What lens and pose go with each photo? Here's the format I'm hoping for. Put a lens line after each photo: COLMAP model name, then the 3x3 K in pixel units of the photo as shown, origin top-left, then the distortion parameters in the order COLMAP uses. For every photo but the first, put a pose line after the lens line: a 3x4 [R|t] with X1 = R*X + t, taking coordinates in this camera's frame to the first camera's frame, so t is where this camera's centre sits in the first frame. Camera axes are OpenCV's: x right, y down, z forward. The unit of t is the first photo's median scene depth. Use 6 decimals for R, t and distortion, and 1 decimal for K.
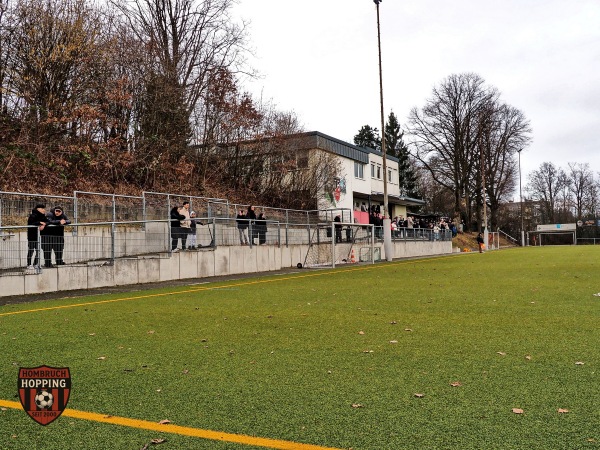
lens RADIAL K [[552.8, 0, 300.0], [0, 552.8, 225.0], [0, 0, 1]] dist [0.001052, 0.001907]
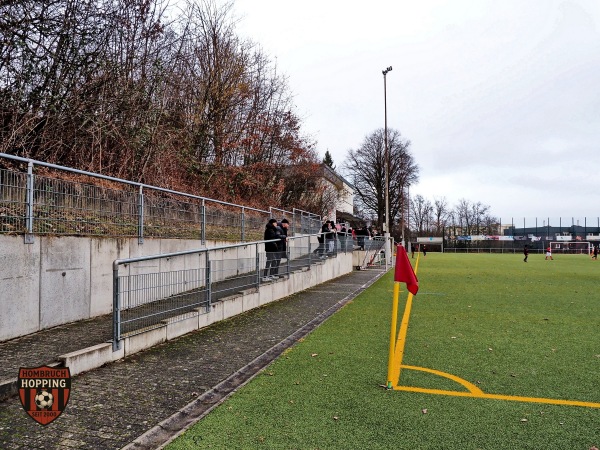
lens RADIAL K [[422.6, 0, 300.0], [0, 422.6, 225.0], [0, 0, 1]] dist [0.000873, 0.000337]
pose [[0.972840, 0.042383, 0.227565, -0.121850], [-0.039631, 0.999076, -0.016650, -0.002920], [-0.228060, 0.007179, 0.973621, 0.011104]]
